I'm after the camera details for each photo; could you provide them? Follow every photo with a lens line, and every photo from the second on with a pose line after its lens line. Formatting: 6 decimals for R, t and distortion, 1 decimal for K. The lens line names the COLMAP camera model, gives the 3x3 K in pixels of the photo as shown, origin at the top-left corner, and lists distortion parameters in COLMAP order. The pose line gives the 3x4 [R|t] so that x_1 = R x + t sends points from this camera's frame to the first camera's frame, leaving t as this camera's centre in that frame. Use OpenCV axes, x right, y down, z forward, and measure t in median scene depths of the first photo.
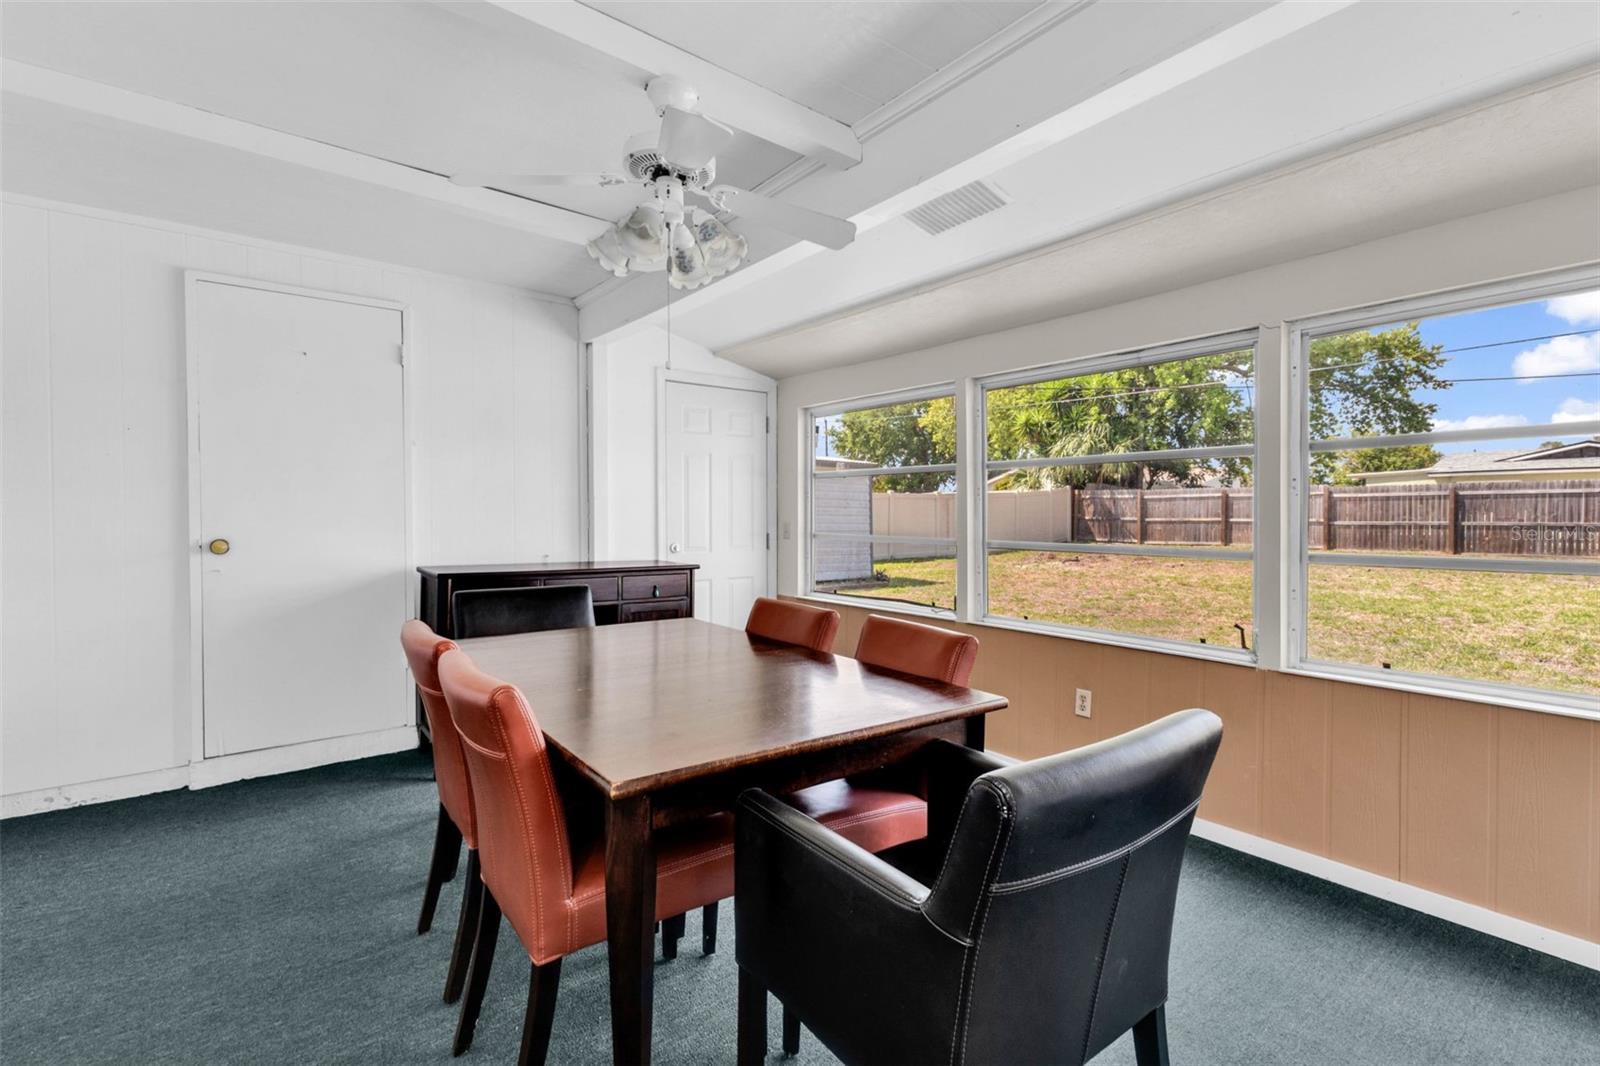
lens RADIAL K [[702.3, 0, 804.8], [0, 702.3, 503.7], [0, 0, 1]] dist [0.004796, 0.000177]
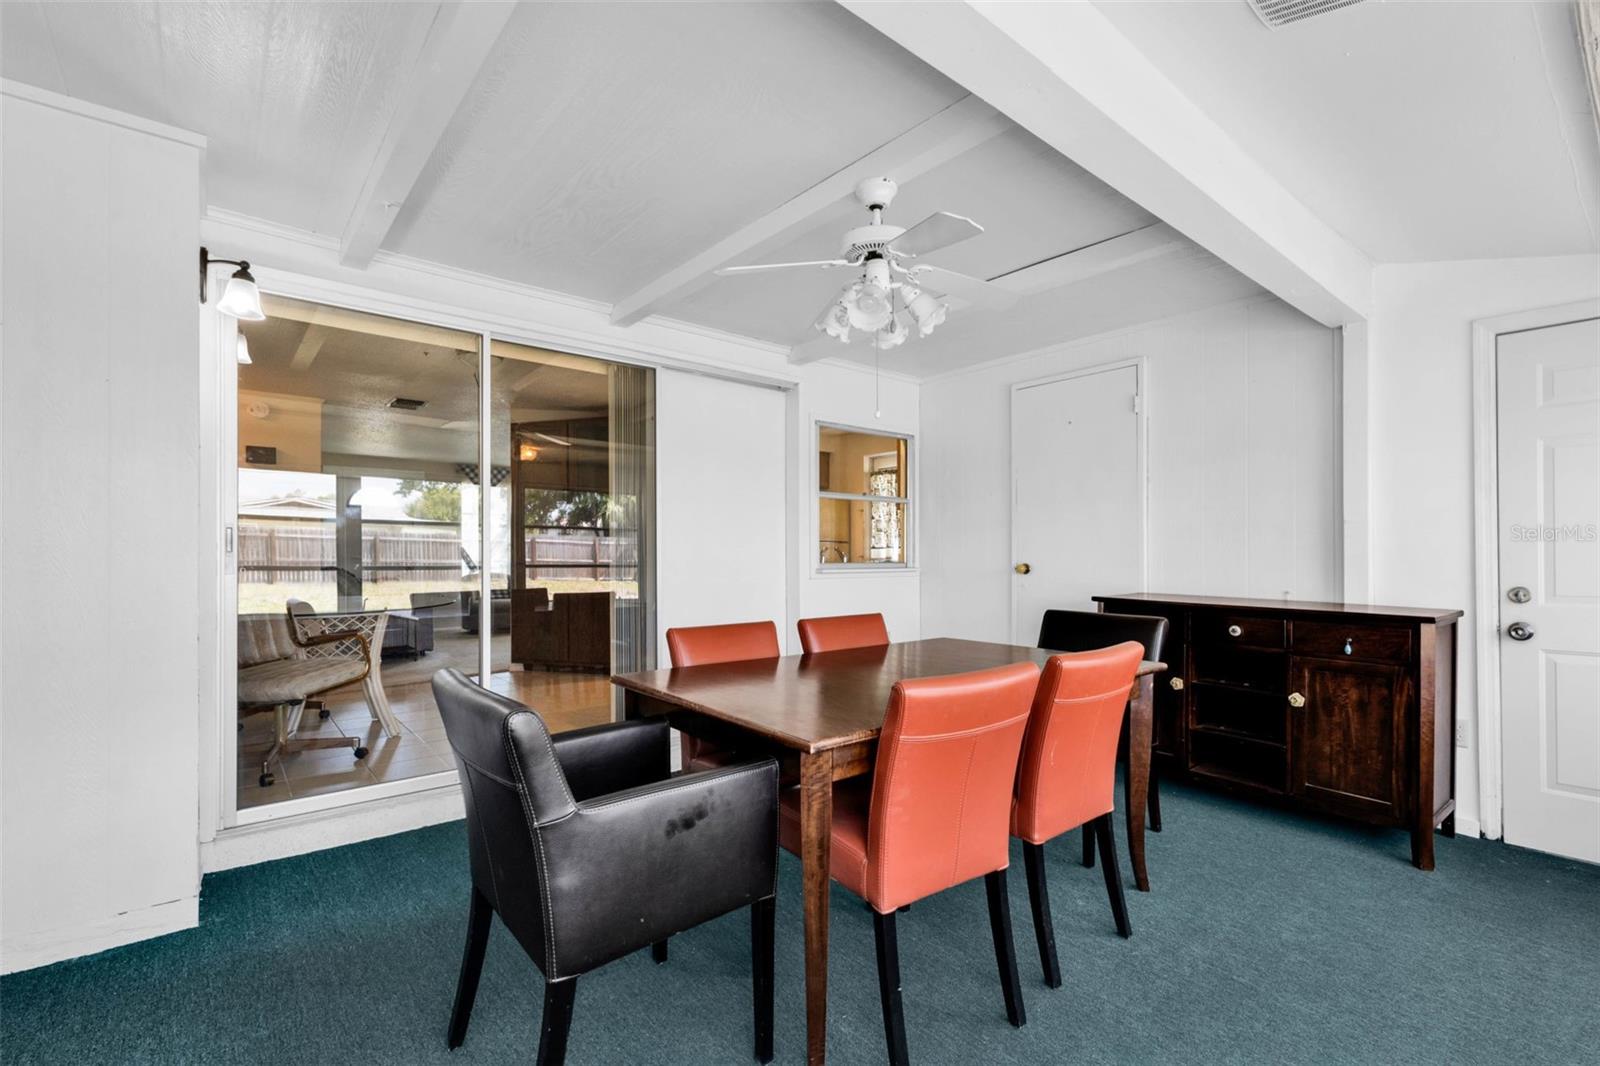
lens RADIAL K [[689.4, 0, 804.9], [0, 689.4, 558.7], [0, 0, 1]] dist [0.001148, 0.000052]
pose [[0.000904, 0.002466, -0.999997, 0.472768], [0.017183, 0.999849, 0.002481, 0.022525], [0.999852, -0.017185, 0.000862, 0.429731]]
